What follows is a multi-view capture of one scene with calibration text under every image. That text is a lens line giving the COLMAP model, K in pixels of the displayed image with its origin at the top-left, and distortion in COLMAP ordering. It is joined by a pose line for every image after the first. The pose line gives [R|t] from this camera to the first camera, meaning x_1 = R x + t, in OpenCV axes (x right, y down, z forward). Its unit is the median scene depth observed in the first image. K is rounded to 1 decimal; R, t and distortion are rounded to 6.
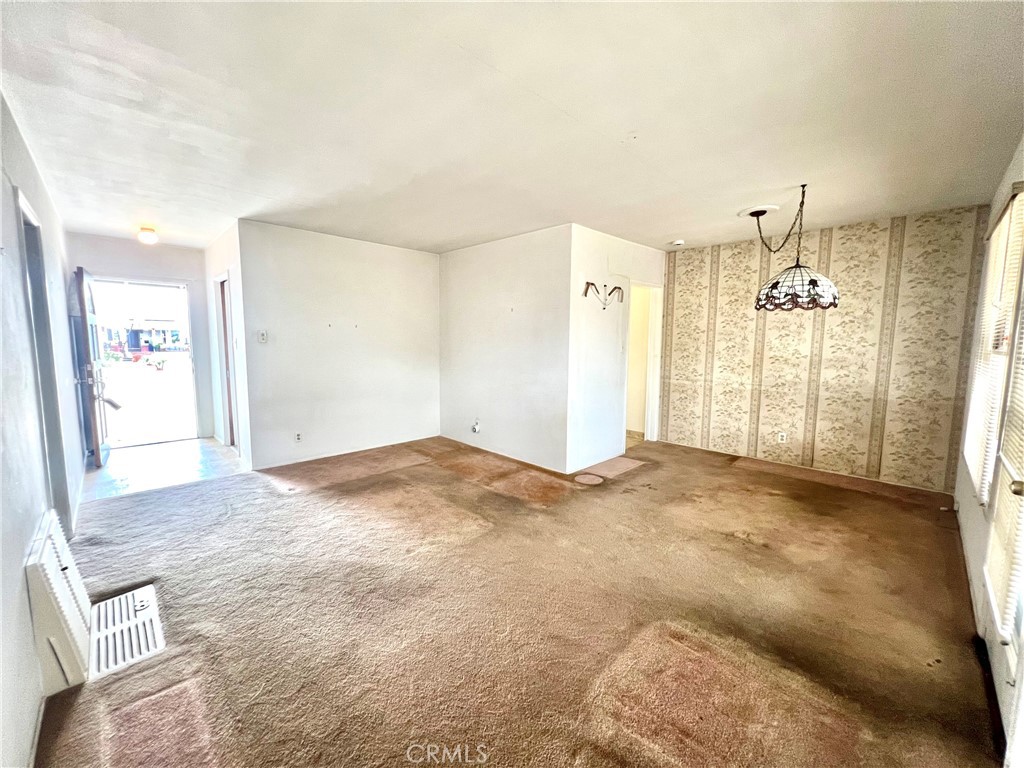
lens RADIAL K [[408.7, 0, 512.0], [0, 408.7, 384.0], [0, 0, 1]] dist [-0.000875, 0.000519]
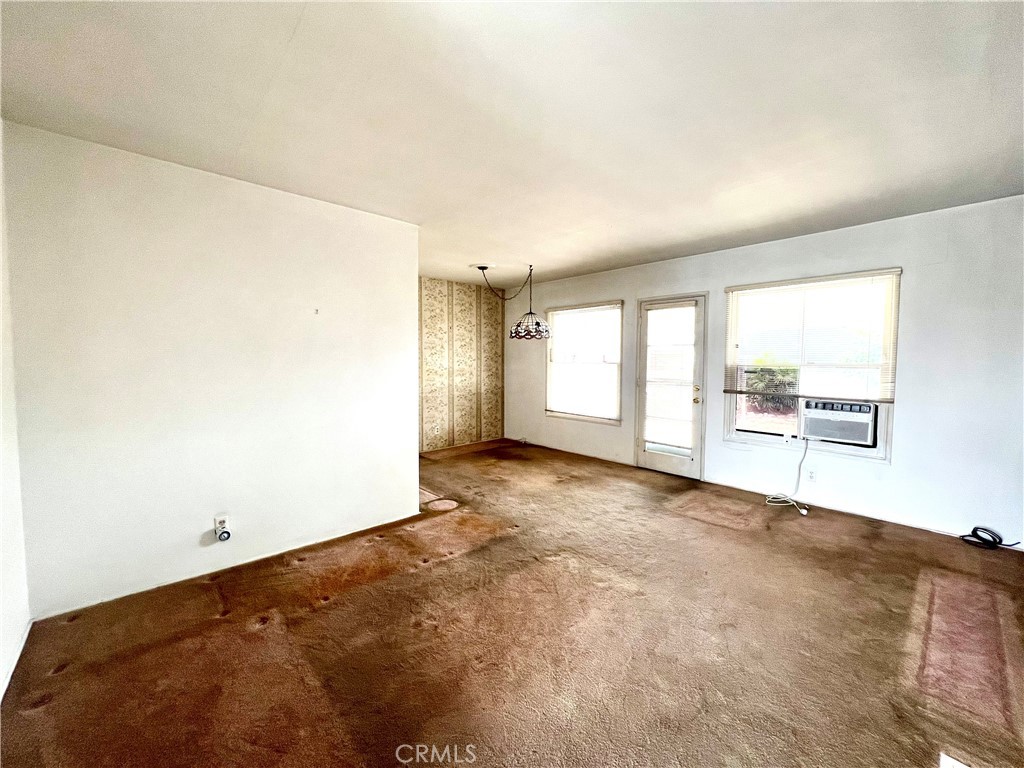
lens RADIAL K [[408.7, 0, 512.0], [0, 408.7, 384.0], [0, 0, 1]] dist [-0.000875, 0.000519]
pose [[0.035550, -0.070078, 0.996908, -0.751008], [0.104209, 0.992360, 0.066042, -0.093063], [-0.993920, 0.101539, 0.042582, 0.795455]]
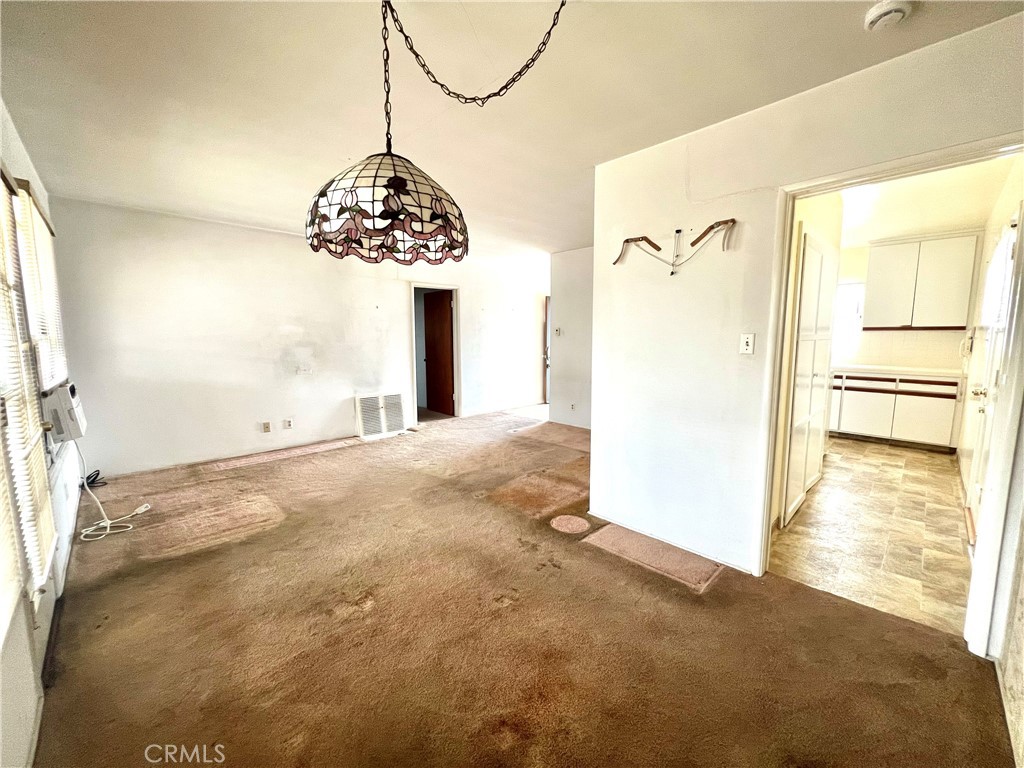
lens RADIAL K [[408.7, 0, 512.0], [0, 408.7, 384.0], [0, 0, 1]] dist [-0.000875, 0.000519]
pose [[-0.003253, 0.113708, -0.993509, 0.901014], [-0.107615, 0.987705, 0.113396, -0.083683], [0.994187, 0.107286, 0.009023, 0.889585]]
